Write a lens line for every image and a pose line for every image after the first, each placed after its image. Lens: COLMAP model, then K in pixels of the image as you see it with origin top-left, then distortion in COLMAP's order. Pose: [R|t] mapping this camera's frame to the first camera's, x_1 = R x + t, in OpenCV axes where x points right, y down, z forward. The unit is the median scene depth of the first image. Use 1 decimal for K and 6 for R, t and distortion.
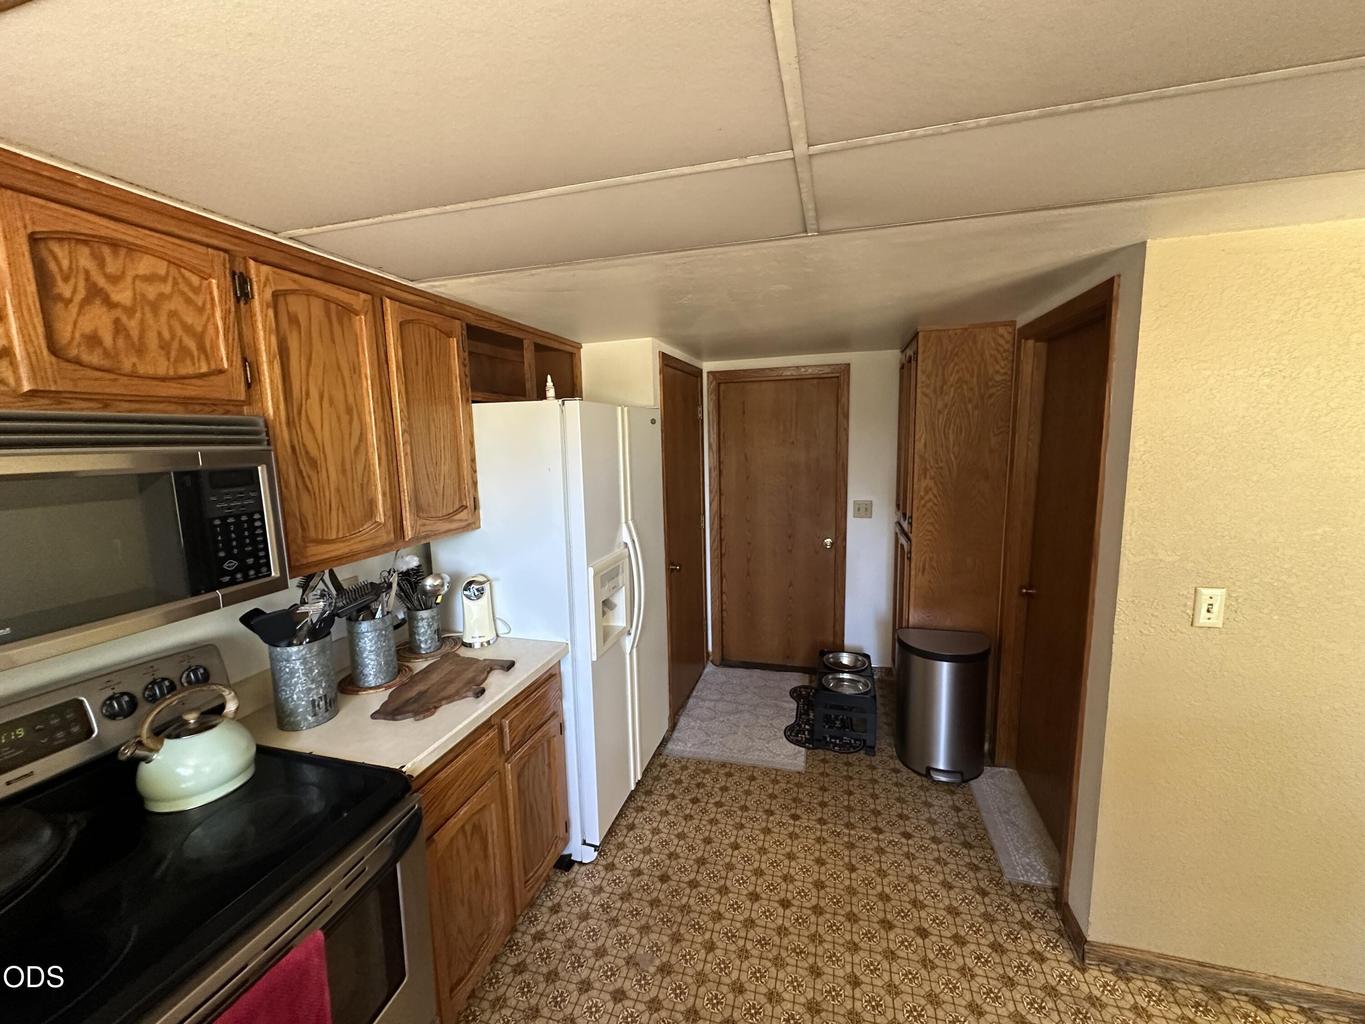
lens RADIAL K [[553.2, 0, 682.5], [0, 553.2, 512.0], [0, 0, 1]] dist [0.000006, 0.000061]
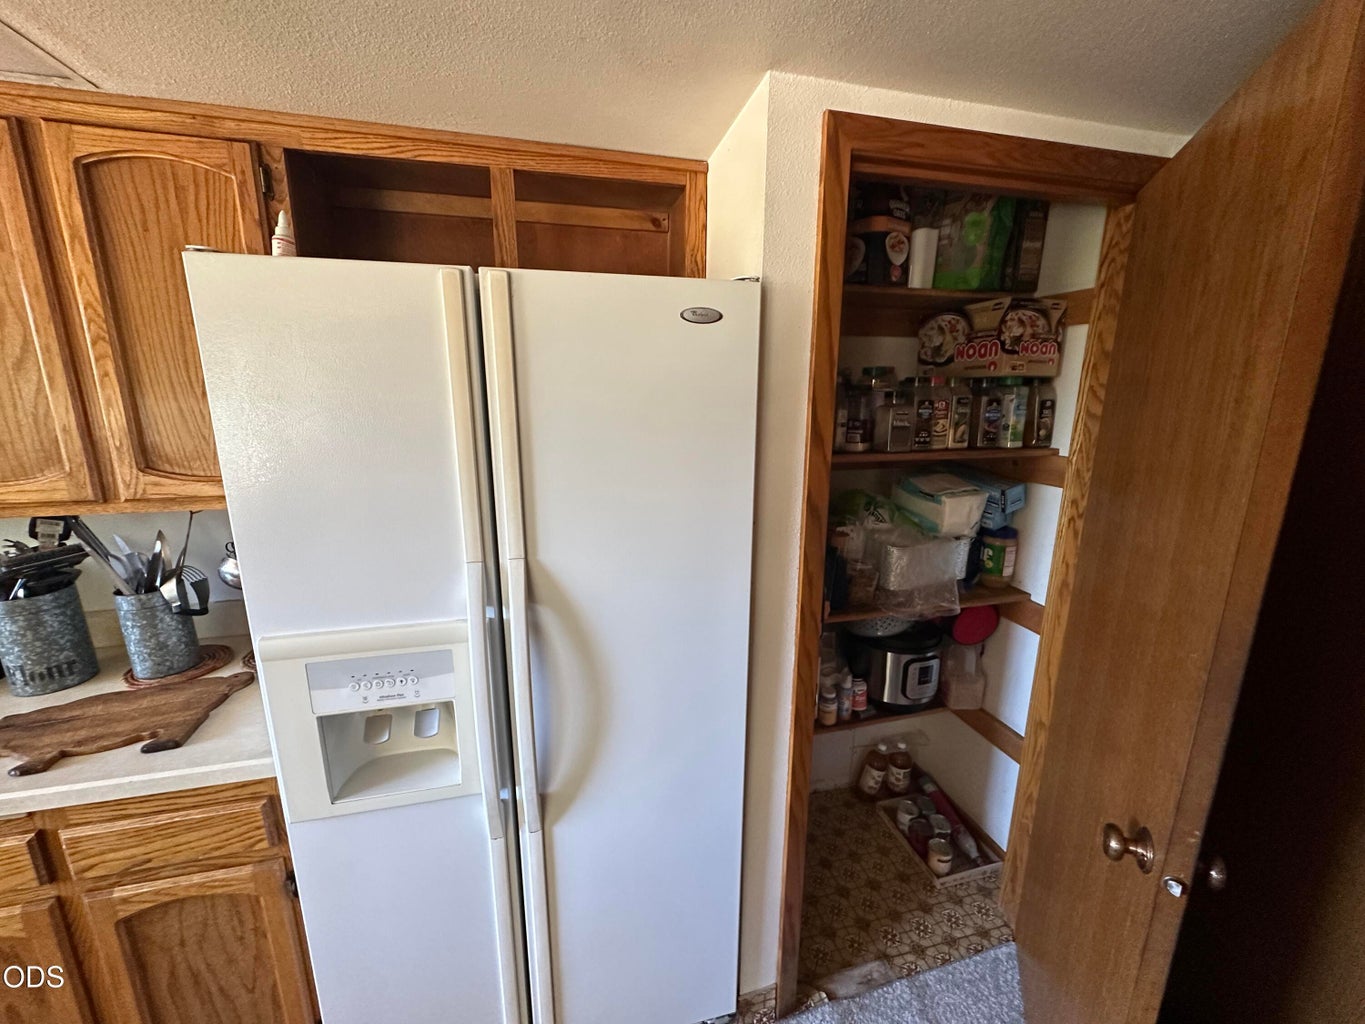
lens RADIAL K [[553.2, 0, 682.5], [0, 553.2, 512.0], [0, 0, 1]] dist [0.000006, 0.000061]
pose [[0.503616, 0.218283, -0.835897, 0.470328], [-0.136400, 0.975509, 0.172562, -0.163641], [0.853092, 0.027112, 0.521056, 1.338149]]
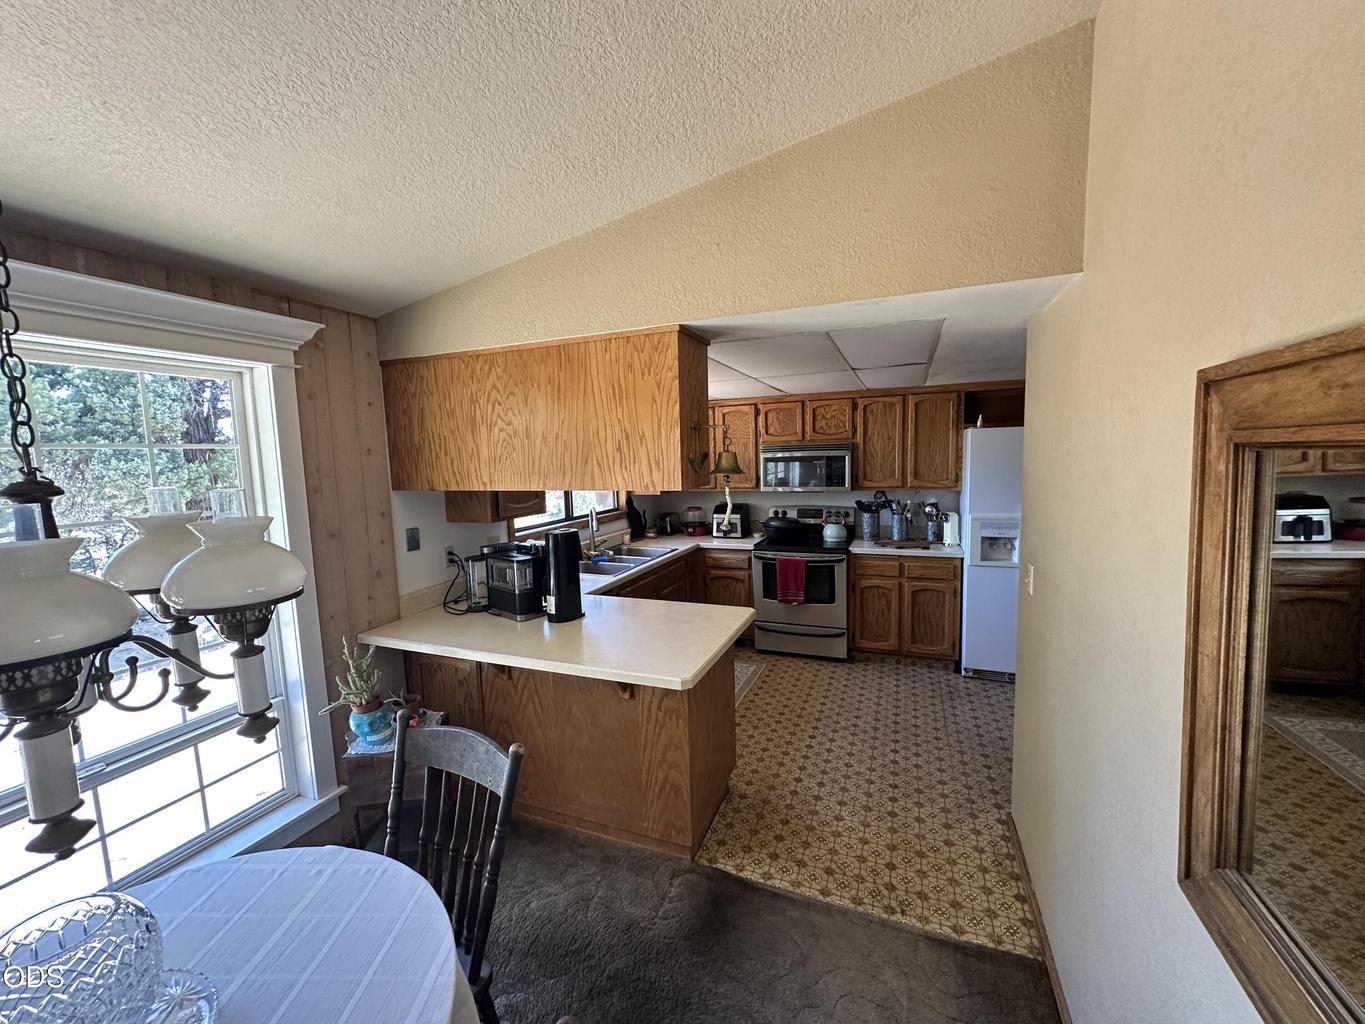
lens RADIAL K [[553.2, 0, 682.5], [0, 553.2, 512.0], [0, 0, 1]] dist [0.000006, 0.000061]
pose [[-0.102289, 0.132526, -0.985887, 2.318378], [-0.106706, 0.983906, 0.143330, -0.101099], [0.989015, 0.119861, -0.086502, 0.224146]]
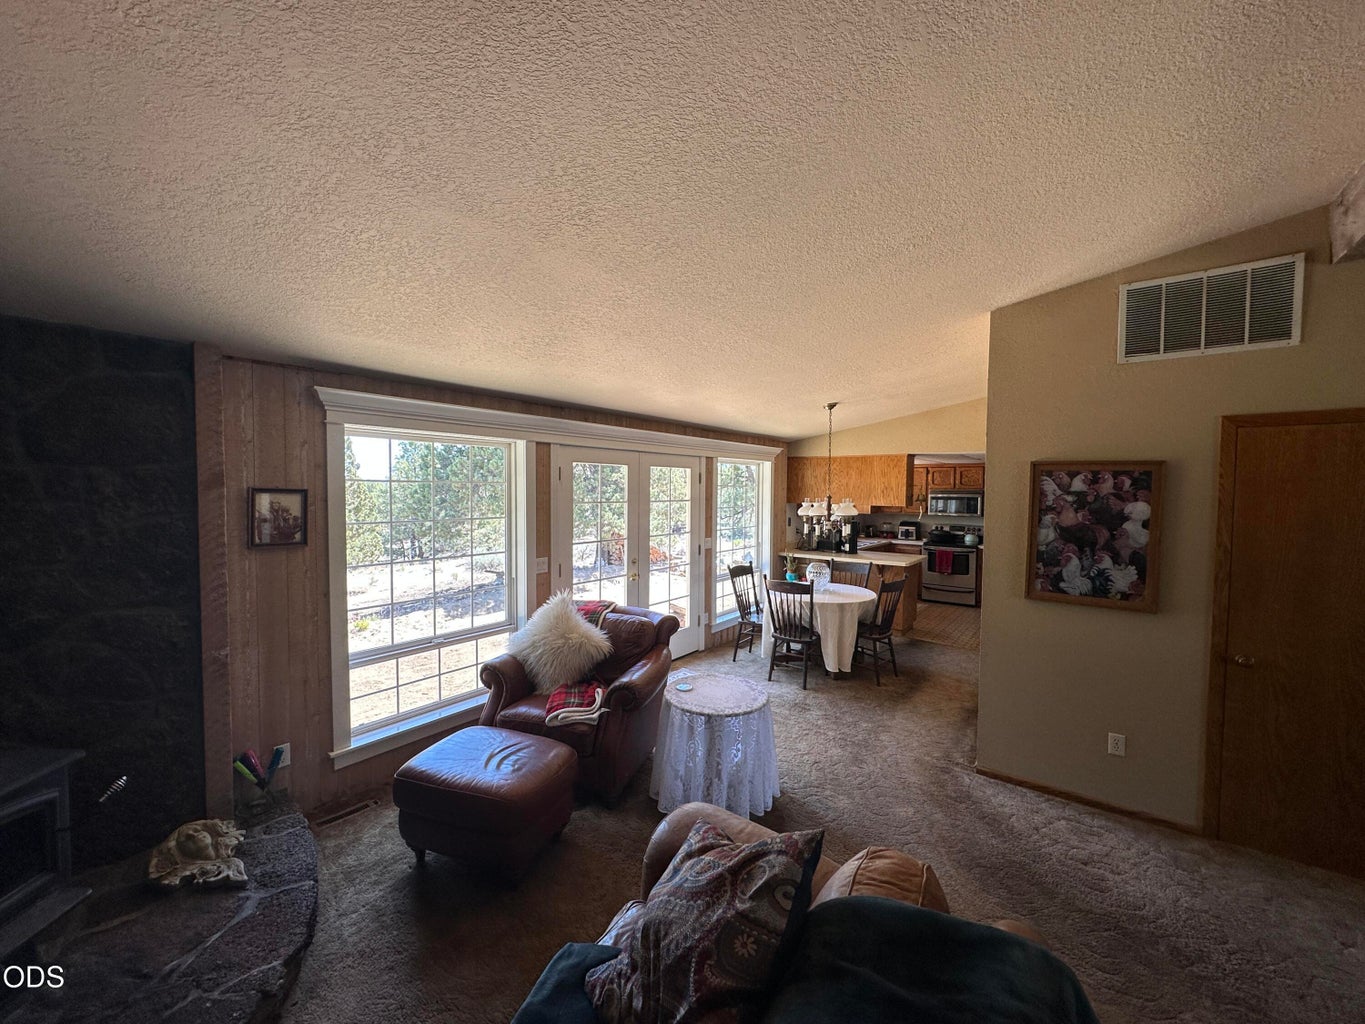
lens RADIAL K [[553.2, 0, 682.5], [0, 553.2, 512.0], [0, 0, 1]] dist [0.000006, 0.000061]
pose [[-0.356132, 0.062583, -0.932337, 5.551347], [-0.126780, 0.985293, 0.114565, -0.182495], [0.925795, 0.159002, -0.342960, -0.029025]]
